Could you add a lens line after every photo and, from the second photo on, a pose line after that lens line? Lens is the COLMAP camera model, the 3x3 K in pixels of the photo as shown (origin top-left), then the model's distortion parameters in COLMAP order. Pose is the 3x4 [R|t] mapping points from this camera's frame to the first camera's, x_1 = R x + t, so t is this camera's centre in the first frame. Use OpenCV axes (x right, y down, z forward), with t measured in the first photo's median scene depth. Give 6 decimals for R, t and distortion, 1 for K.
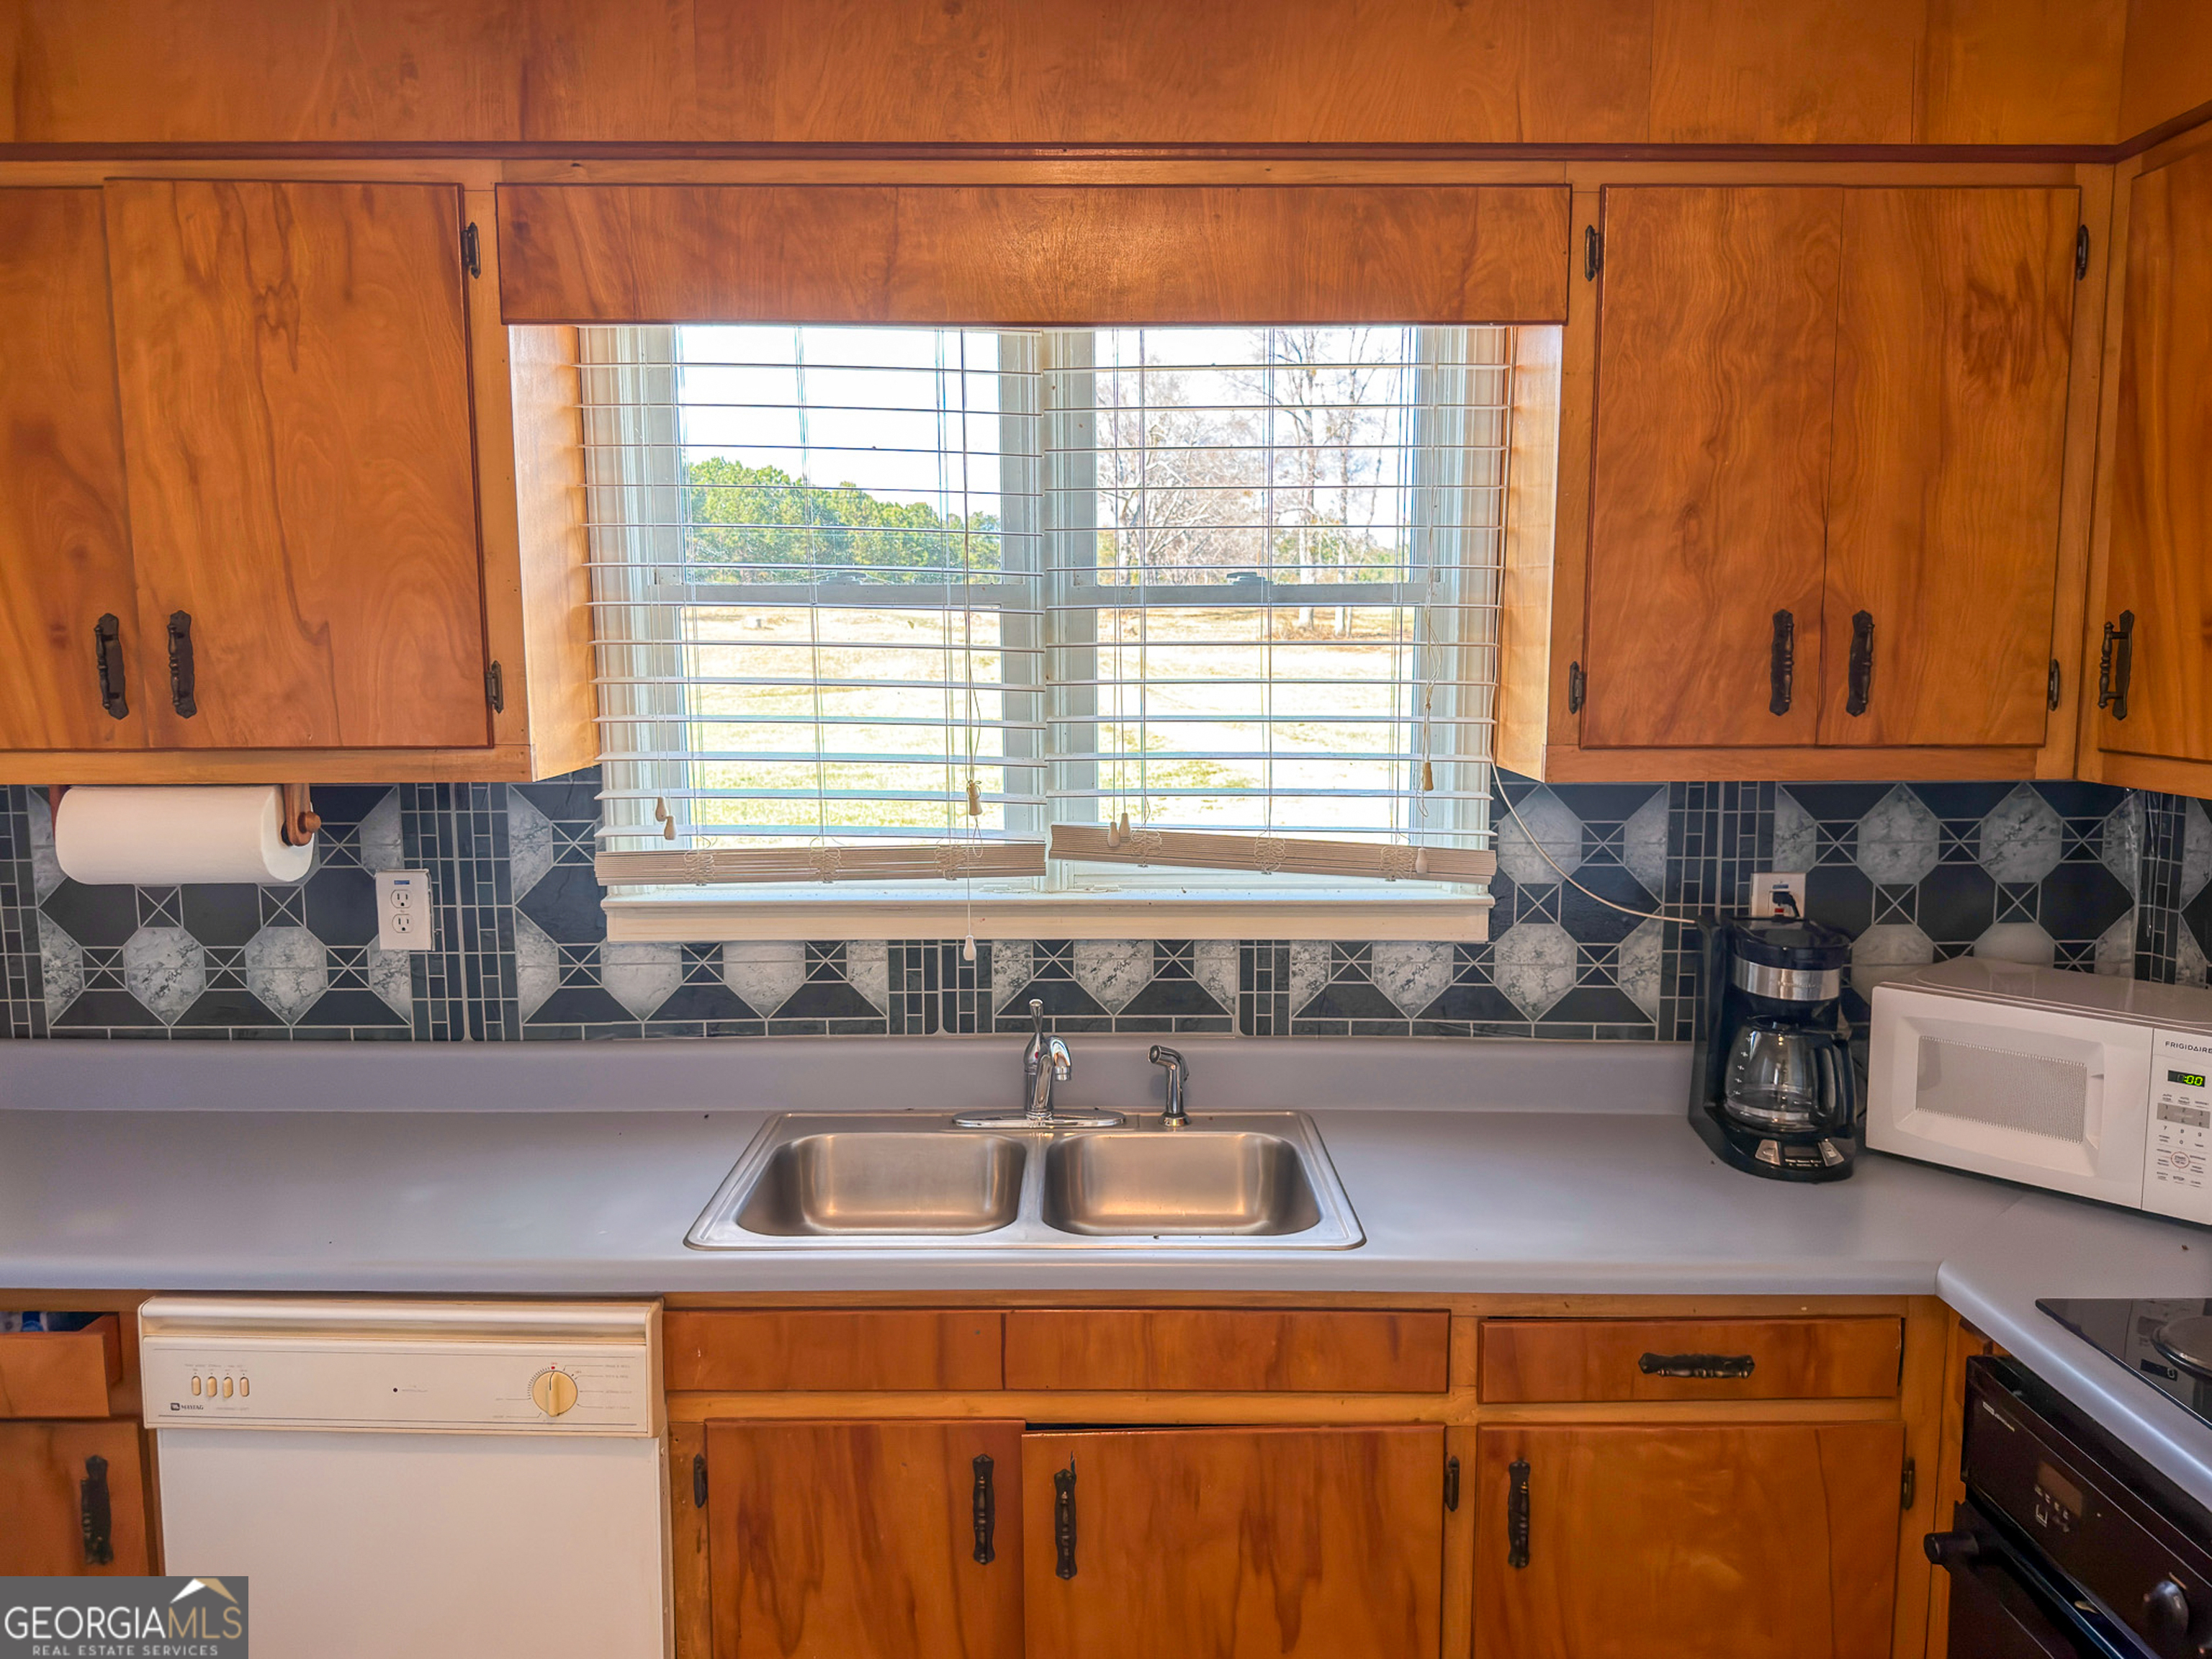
lens RADIAL K [[1590.8, 0, 1106.0], [0, 1590.8, 829.5], [0, 0, 1]] dist [0.063870, -0.083844]
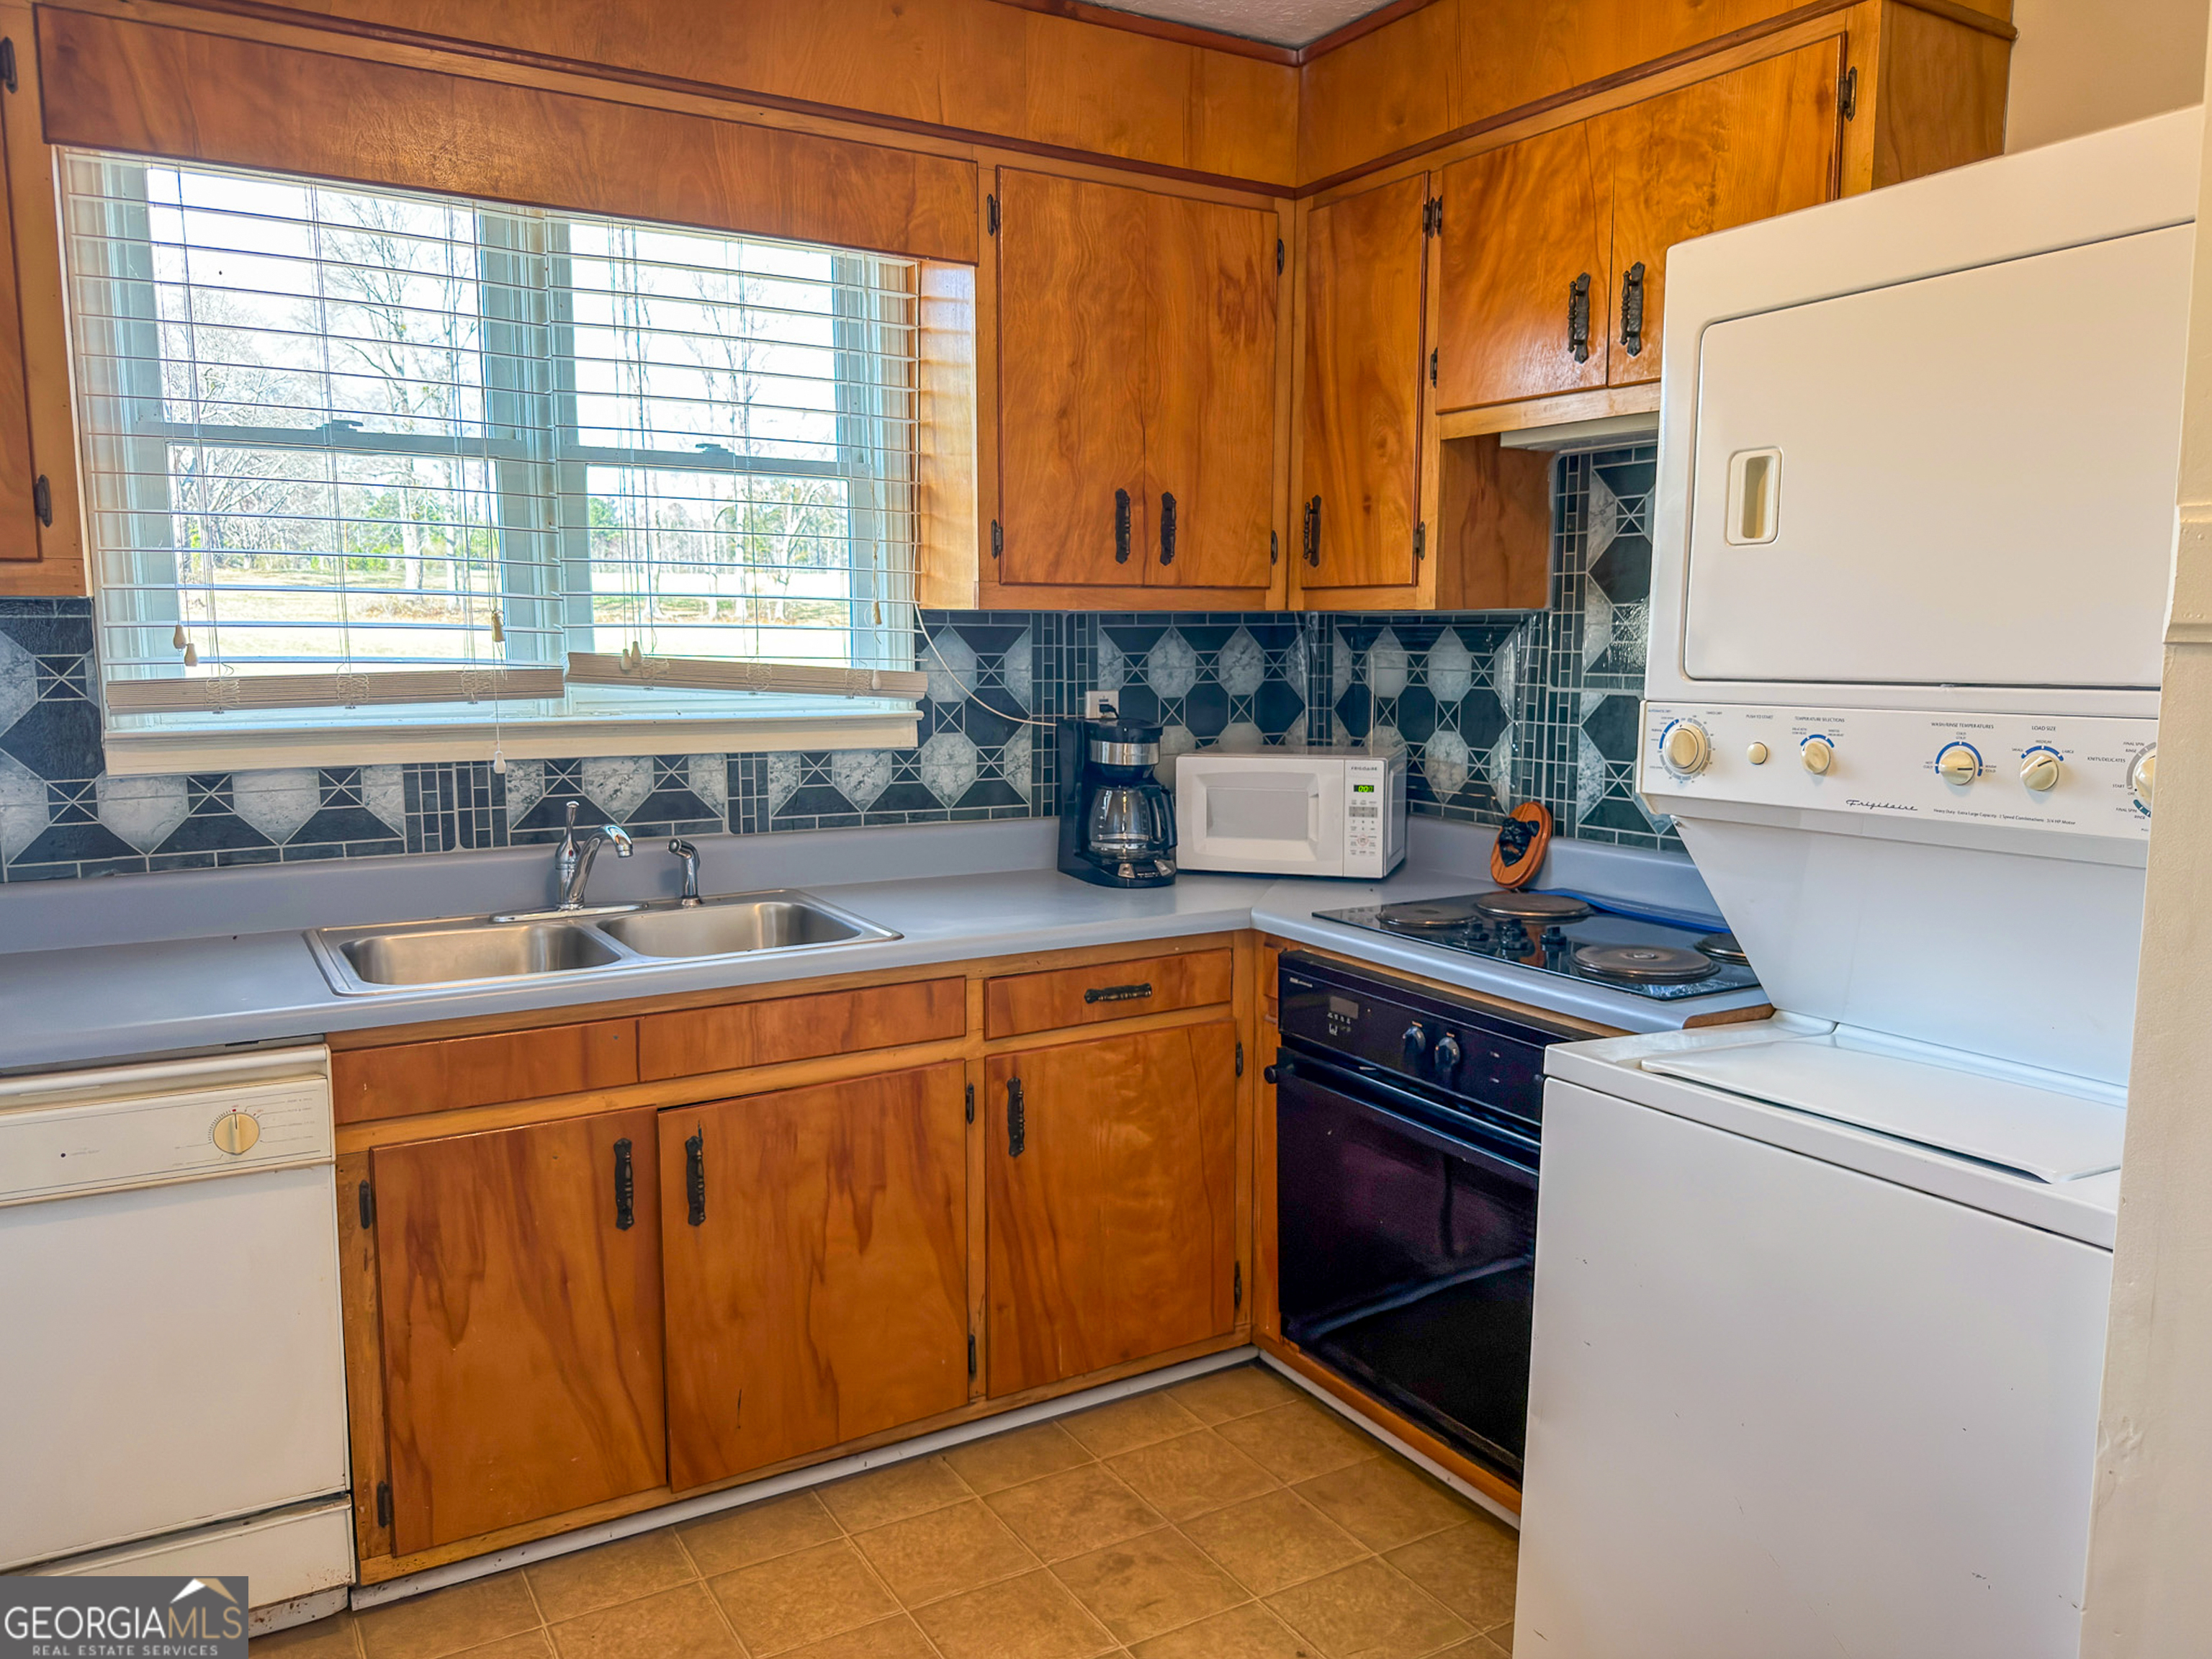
lens RADIAL K [[1618.9, 0, 1106.0], [0, 1618.9, 829.5], [0, 0, 1]] dist [0.143981, -0.231399]
pose [[0.859707, -0.061295, 0.507096, -0.351074], [0.056390, 0.998095, 0.025043, 0.131905], [-0.507664, 0.007065, 0.861526, -0.249243]]
